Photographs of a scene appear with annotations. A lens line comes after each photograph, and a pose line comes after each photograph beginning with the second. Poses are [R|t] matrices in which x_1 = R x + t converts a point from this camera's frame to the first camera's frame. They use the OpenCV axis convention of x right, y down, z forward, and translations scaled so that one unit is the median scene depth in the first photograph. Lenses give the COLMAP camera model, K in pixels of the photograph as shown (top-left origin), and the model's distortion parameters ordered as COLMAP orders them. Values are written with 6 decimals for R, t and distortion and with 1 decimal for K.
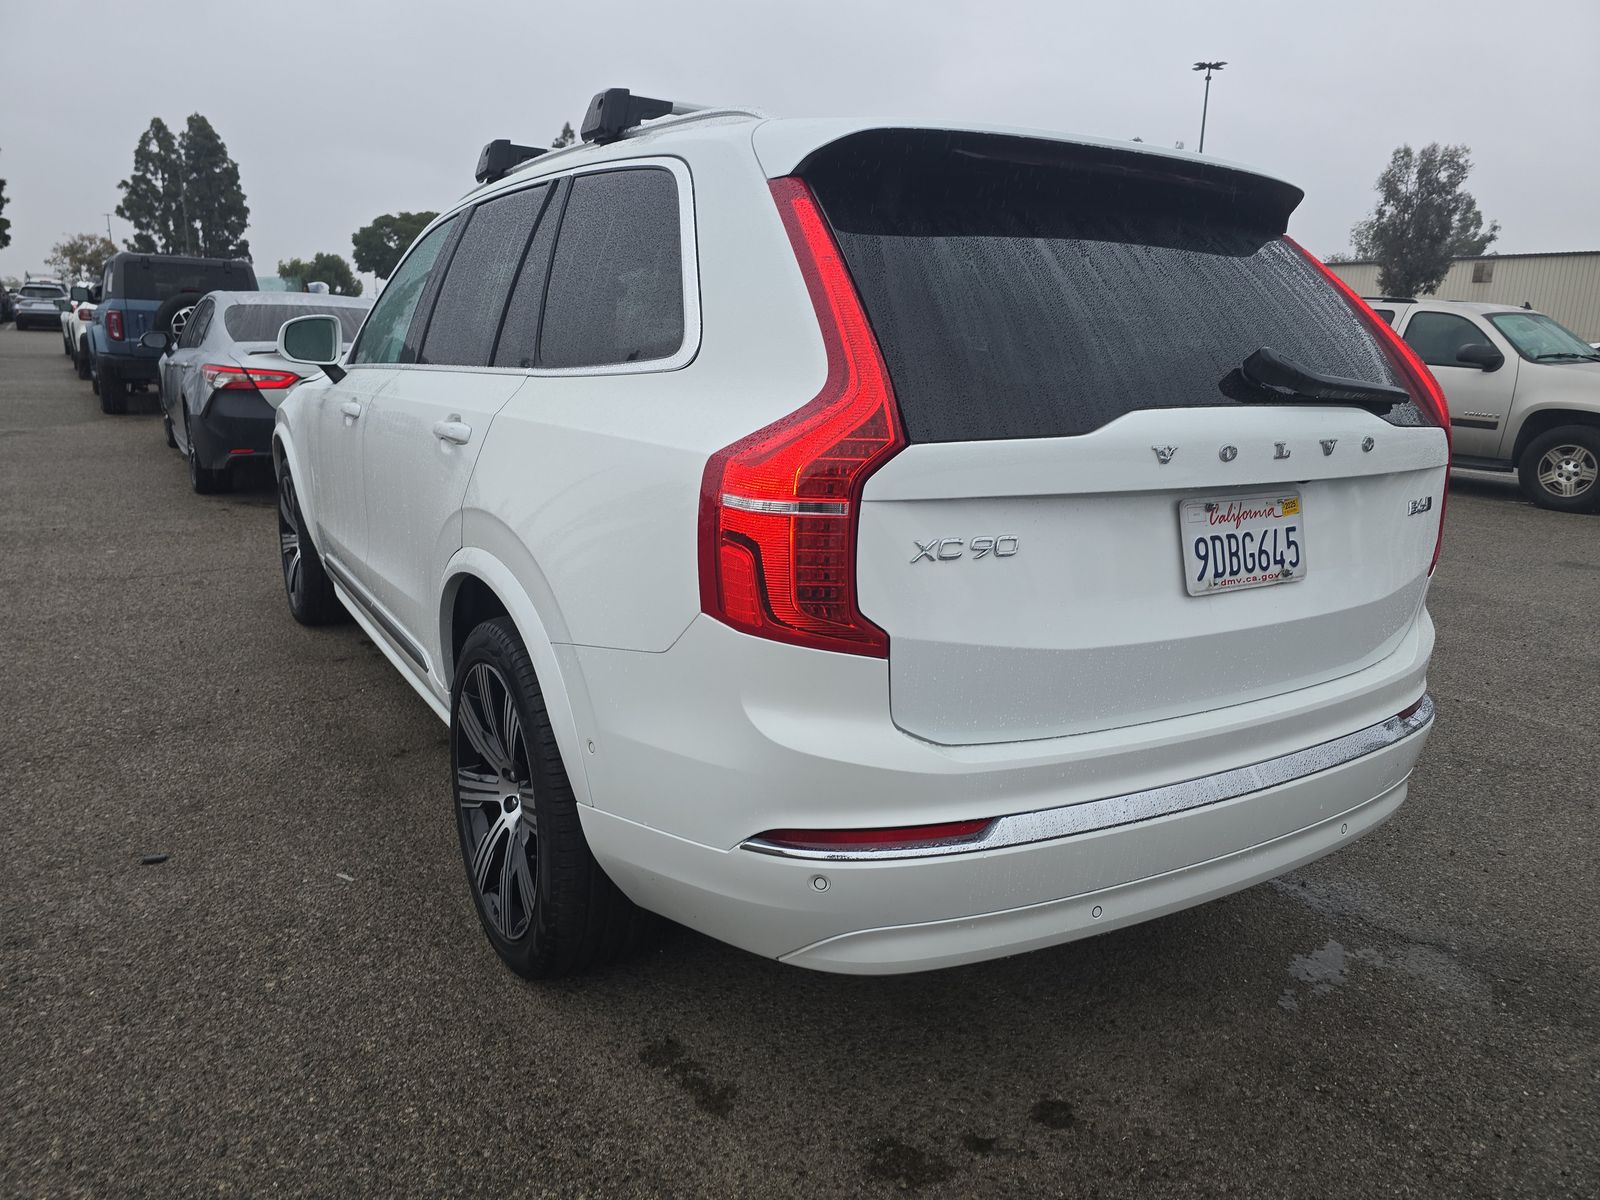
lens RADIAL K [[1077.3, 0, 770.8], [0, 1077.3, 584.9], [0, 0, 1]] dist [0.074567, -0.074917]
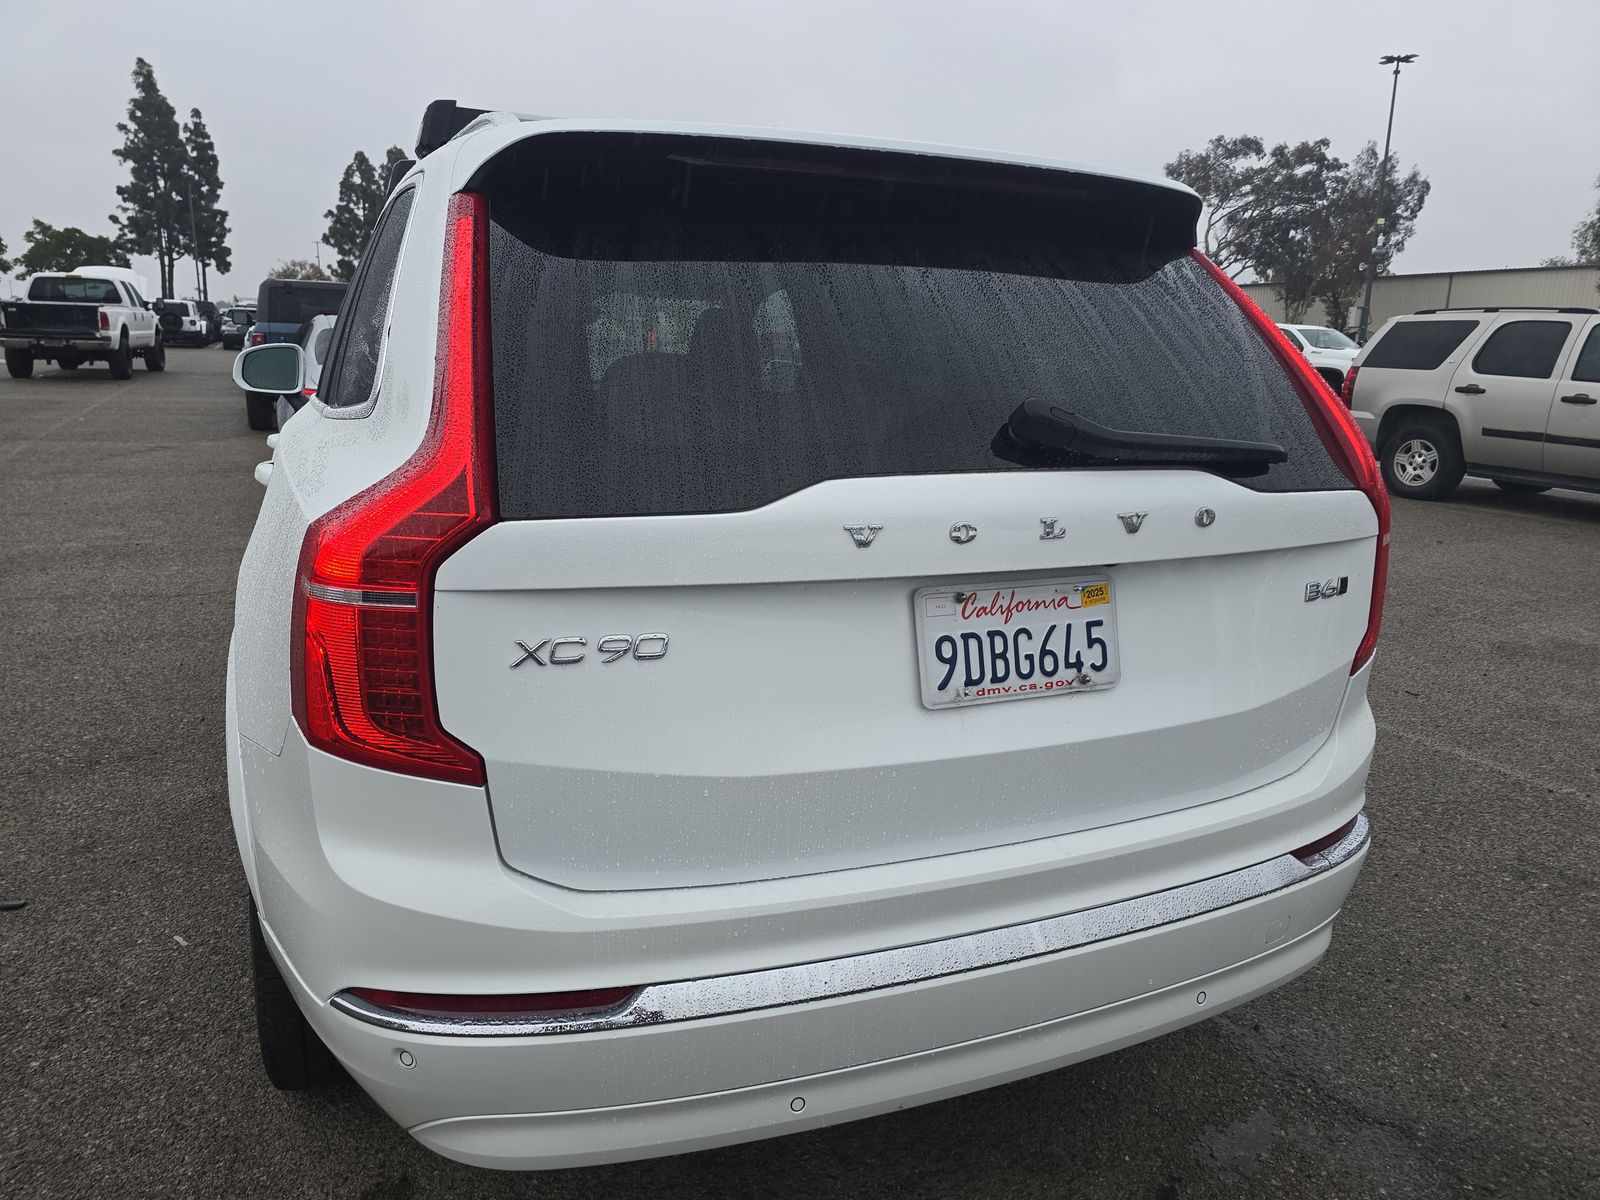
lens RADIAL K [[1066.5, 0, 799.5], [0, 1066.5, 579.4], [0, 0, 1]] dist [0.072721, -0.068317]
pose [[0.989448, 0.025324, -0.142655, 0.377567], [-0.027286, 0.999558, -0.011816, -0.068481], [0.142293, 0.015584, 0.989702, 0.200304]]
